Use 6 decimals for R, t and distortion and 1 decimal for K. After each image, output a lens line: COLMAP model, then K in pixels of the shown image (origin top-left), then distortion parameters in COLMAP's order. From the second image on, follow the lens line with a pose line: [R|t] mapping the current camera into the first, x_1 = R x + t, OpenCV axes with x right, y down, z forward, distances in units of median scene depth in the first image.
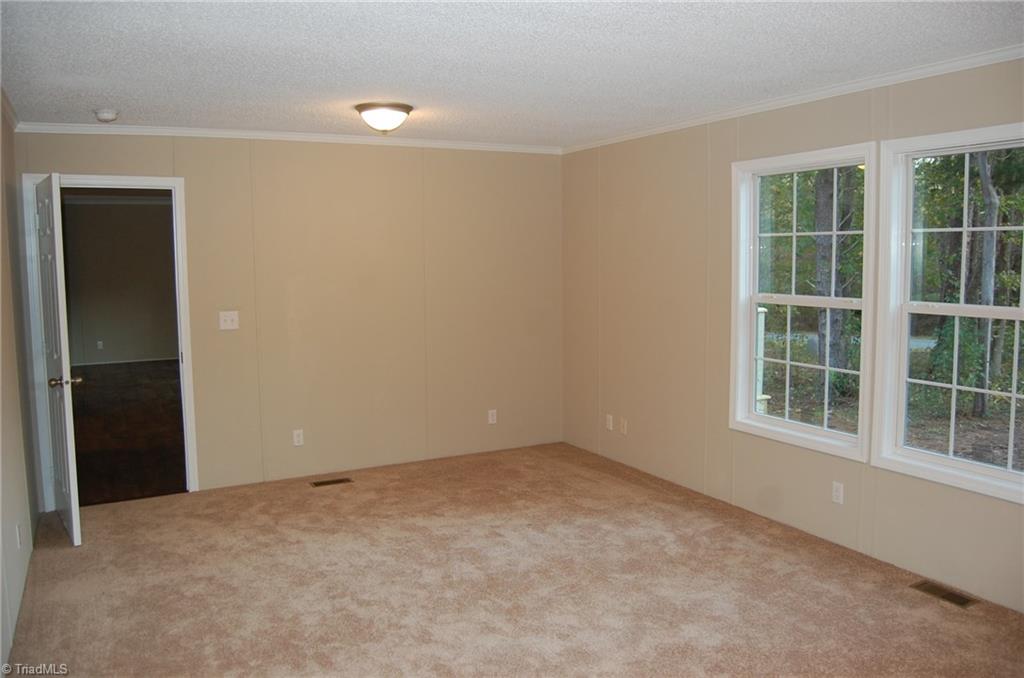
lens RADIAL K [[797.6, 0, 515.9], [0, 797.6, 341.6], [0, 0, 1]] dist [-0.088189, 0.027269]
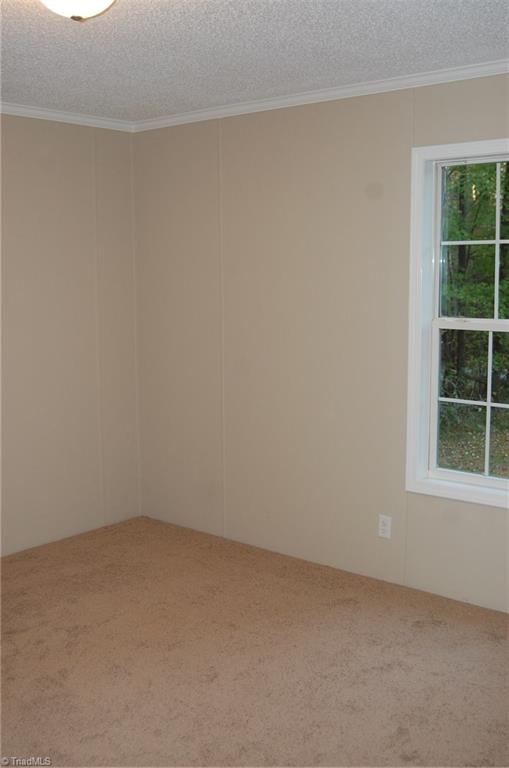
lens RADIAL K [[832.3, 0, 255.0], [0, 832.3, 380.5], [0, 0, 1]] dist [-0.074315, 0.000000]
pose [[0.932311, -0.053472, 0.357683, -0.077400], [0.046437, 0.998522, 0.028234, -0.014793], [-0.358664, -0.009713, 0.933416, 0.144450]]
